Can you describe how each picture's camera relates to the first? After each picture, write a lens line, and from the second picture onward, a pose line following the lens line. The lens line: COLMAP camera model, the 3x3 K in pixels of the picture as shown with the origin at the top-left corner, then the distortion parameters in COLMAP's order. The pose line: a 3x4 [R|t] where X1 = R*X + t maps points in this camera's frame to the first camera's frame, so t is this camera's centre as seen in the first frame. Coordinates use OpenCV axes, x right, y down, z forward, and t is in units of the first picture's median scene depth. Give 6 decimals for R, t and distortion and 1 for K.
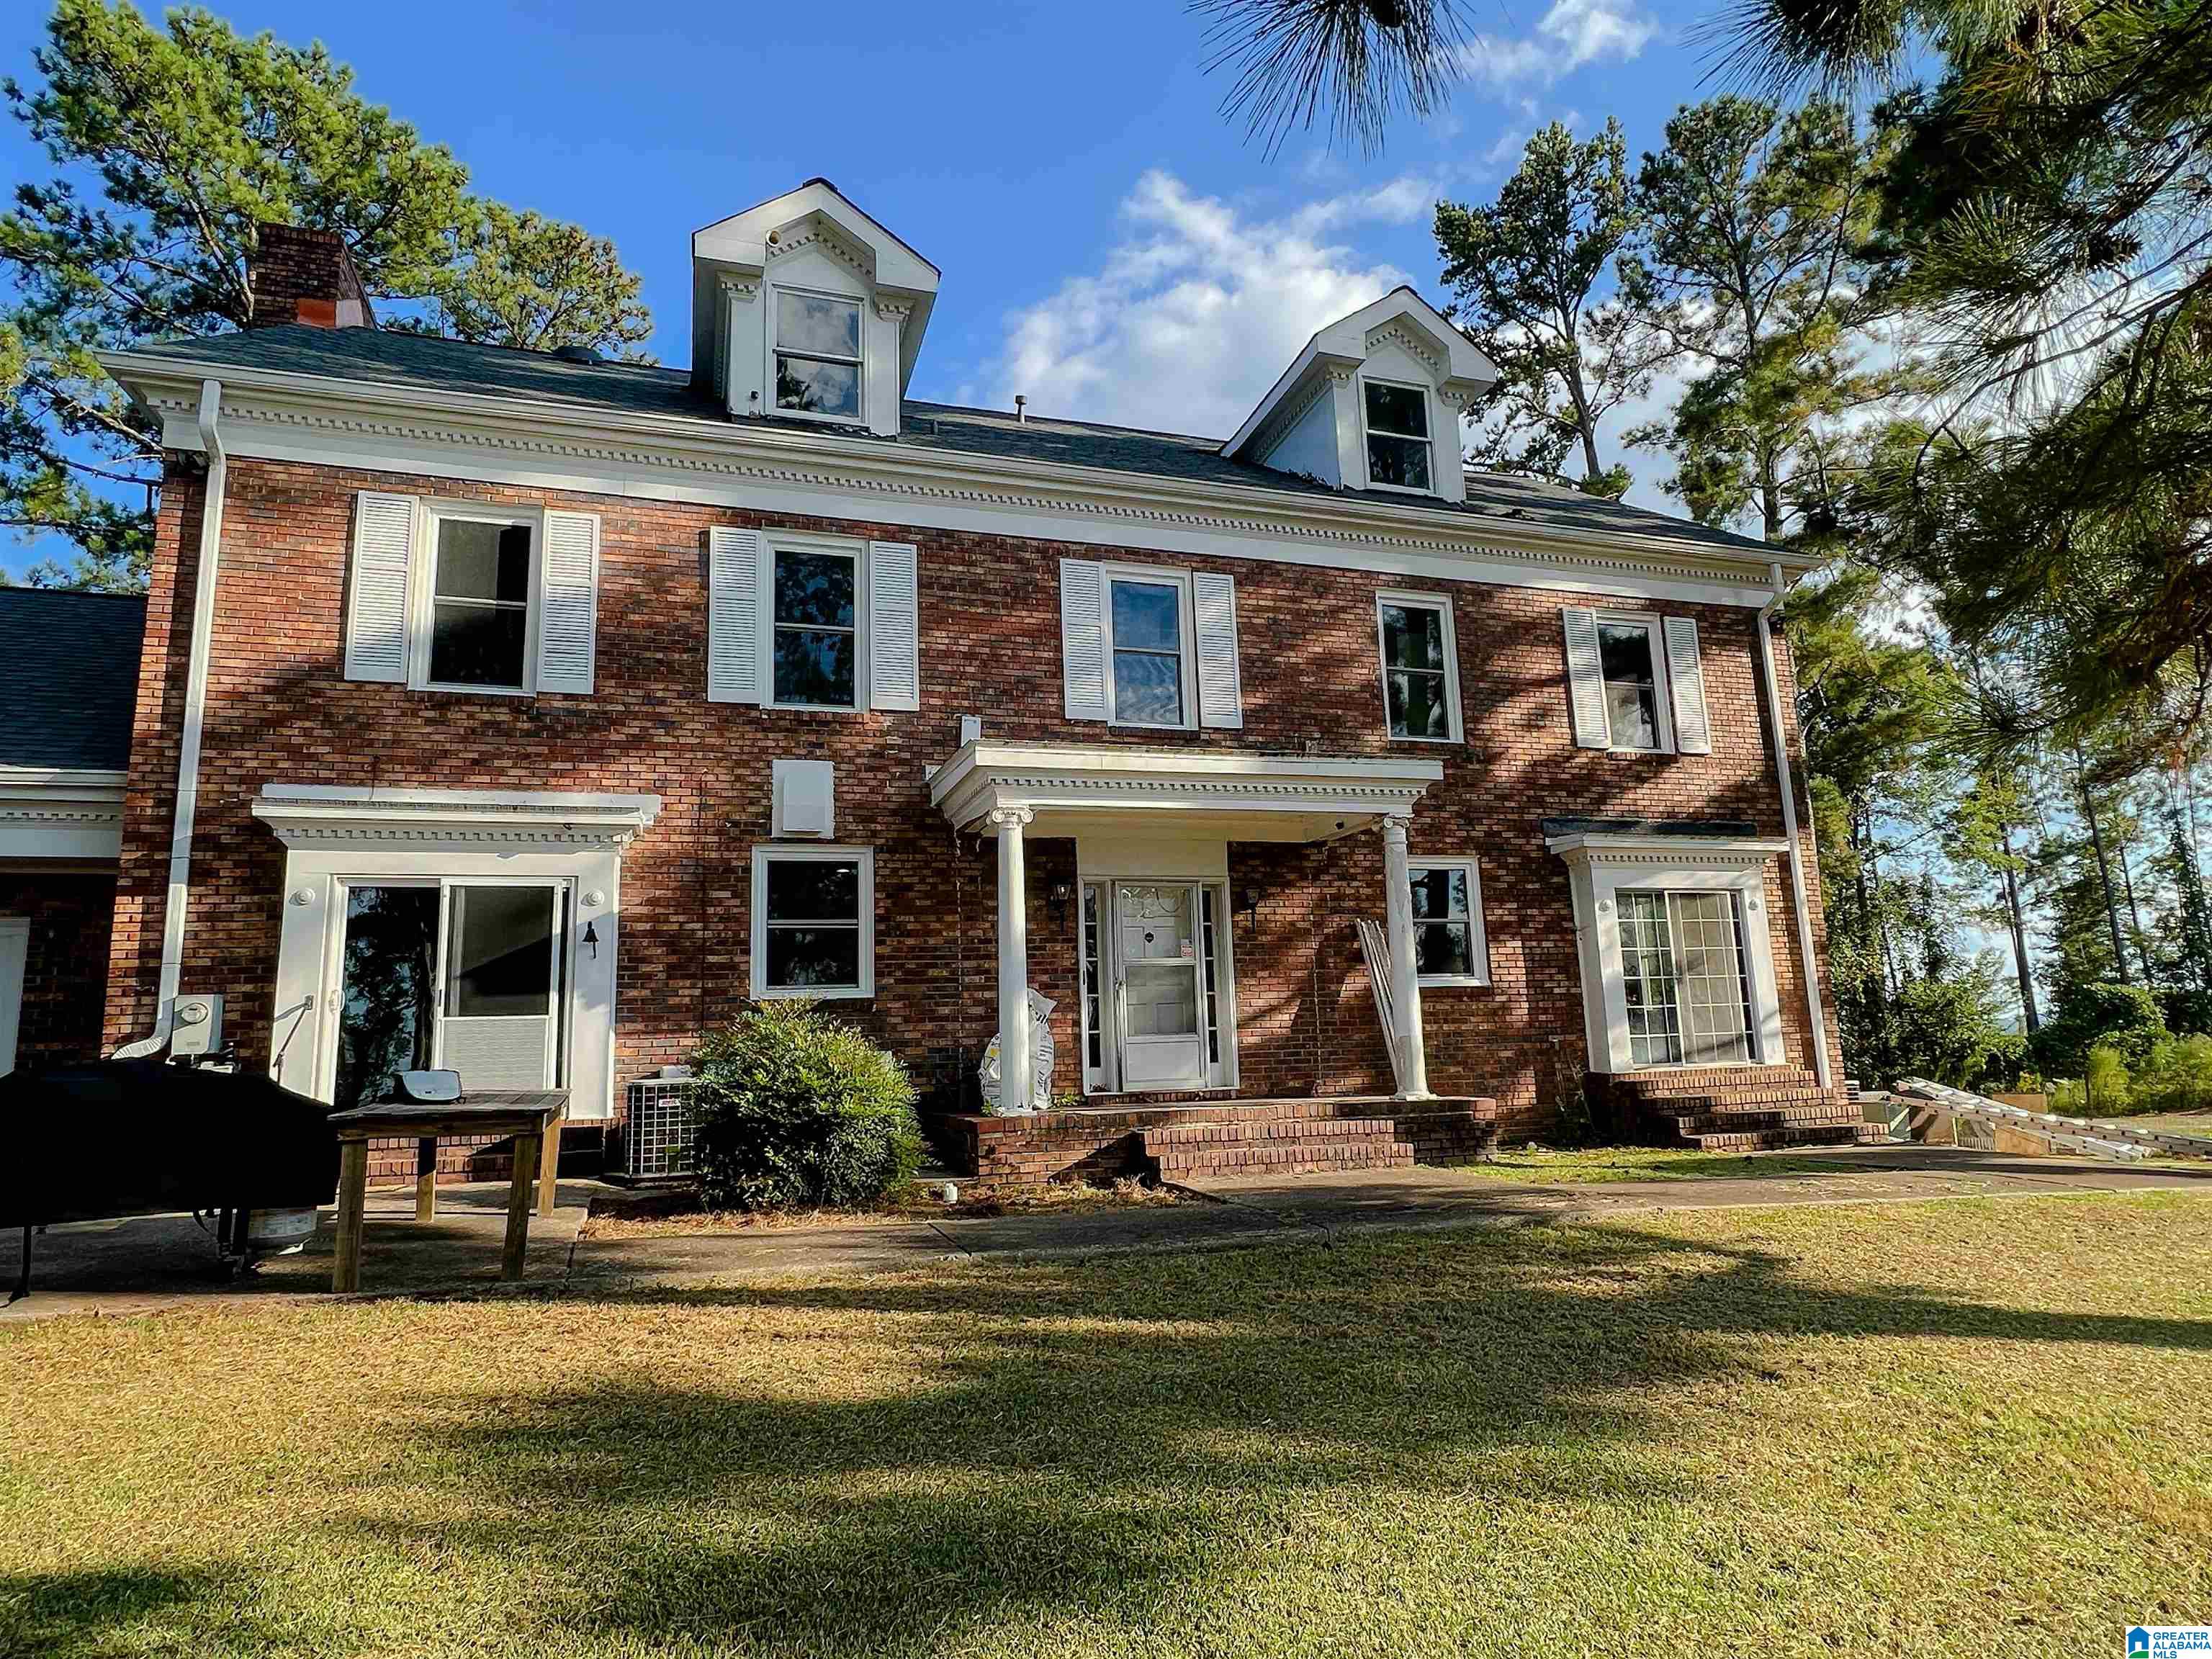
lens RADIAL K [[1229.3, 0, 1096.8], [0, 1229.3, 838.2], [0, 0, 1]] dist [0.000976, -0.000732]
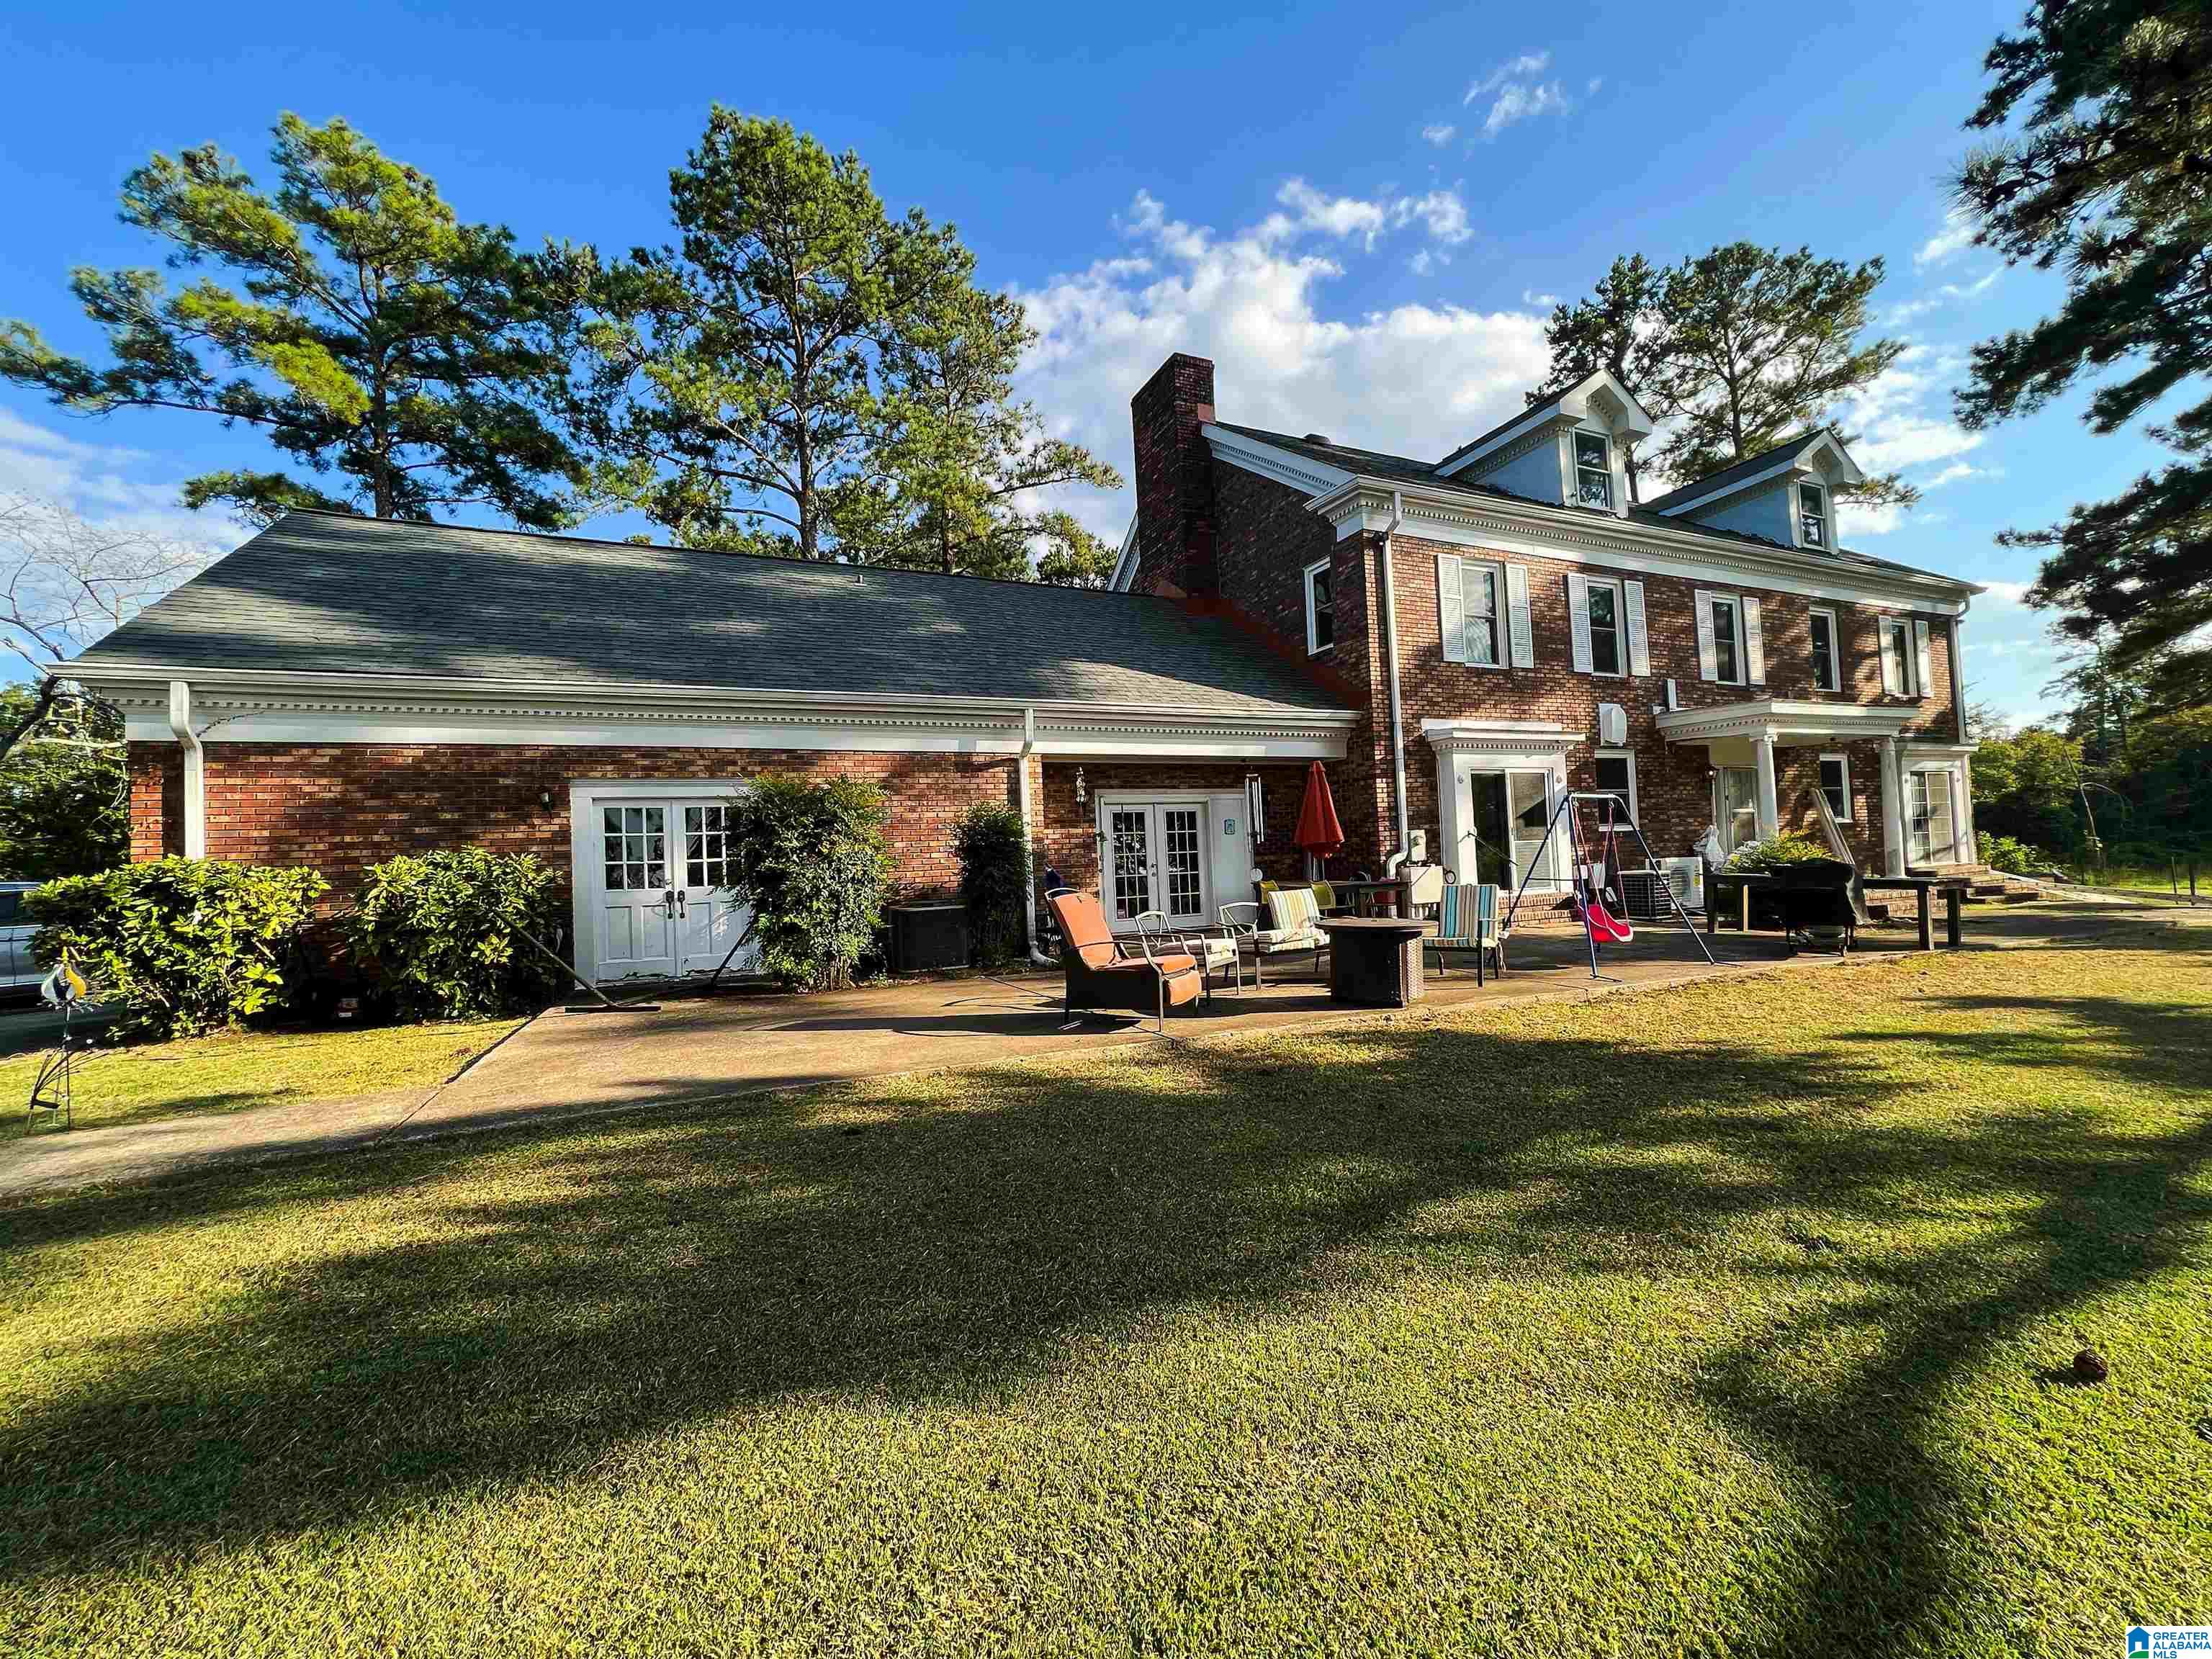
lens RADIAL K [[877.2, 0, 1100.2], [0, 877.2, 828.2], [0, 0, 1]] dist [-0.002102, 0.000513]
pose [[0.995405, -0.003592, 0.095689, -1.117942], [-0.008935, 0.991452, 0.130164, -0.041387], [-0.095338, -0.130421, 0.986864, -0.261660]]
